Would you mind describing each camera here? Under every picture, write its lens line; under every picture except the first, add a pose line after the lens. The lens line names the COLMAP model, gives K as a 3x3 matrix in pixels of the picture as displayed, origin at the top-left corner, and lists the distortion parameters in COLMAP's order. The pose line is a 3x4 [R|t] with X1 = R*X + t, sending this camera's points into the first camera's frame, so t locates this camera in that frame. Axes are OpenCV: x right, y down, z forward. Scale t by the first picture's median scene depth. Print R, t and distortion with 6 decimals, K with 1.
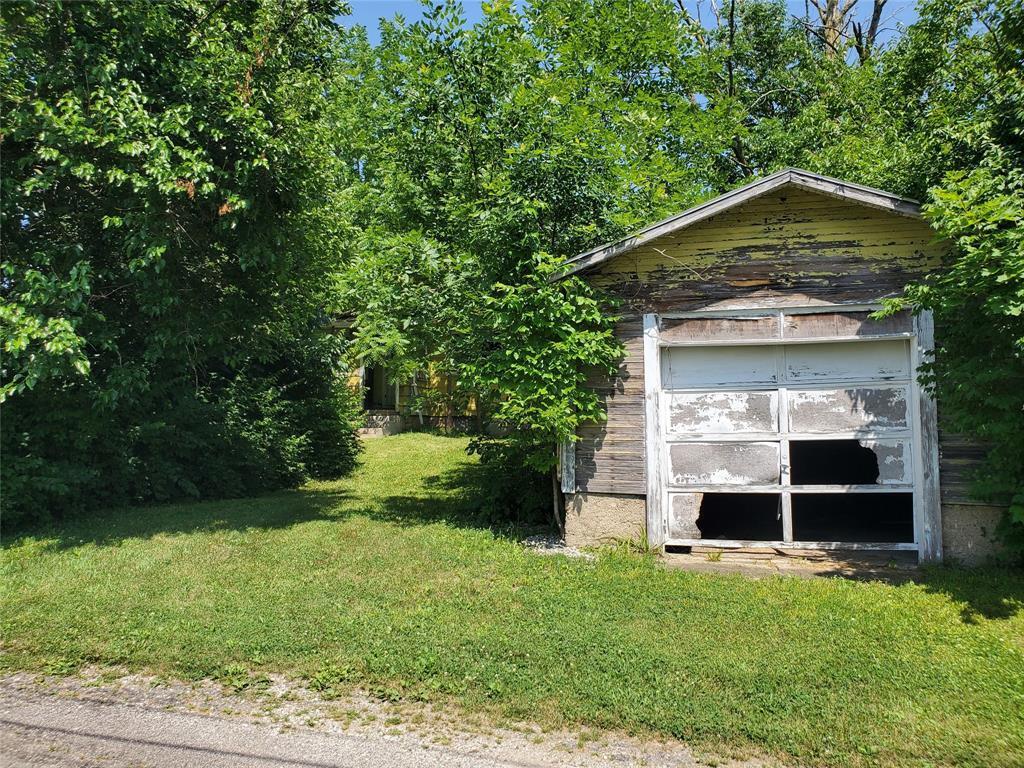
lens RADIAL K [[779.7, 0, 512.9], [0, 779.7, 381.9], [0, 0, 1]] dist [0.021851, -0.037882]
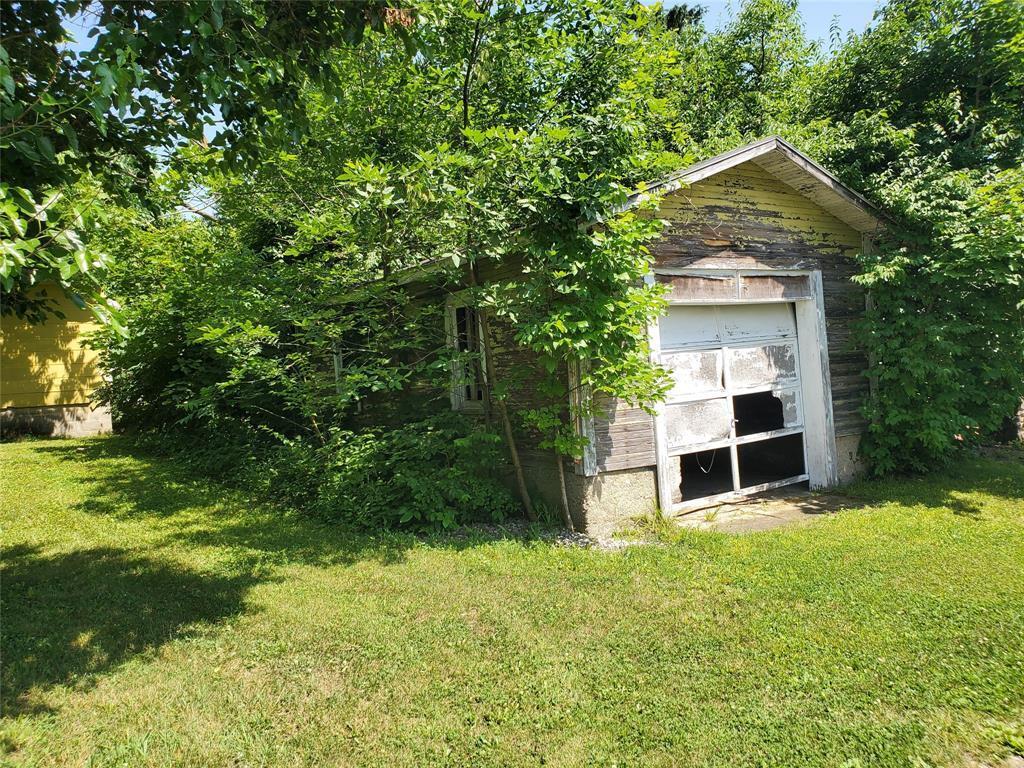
lens RADIAL K [[779.7, 0, 512.0], [0, 779.7, 387.2], [0, 0, 1]] dist [0.021851, -0.037882]
pose [[0.660881, -0.058972, 0.748171, -0.640422], [0.021069, 0.997973, 0.060050, -0.006666], [-0.750195, -0.023923, 0.660783, 0.529703]]
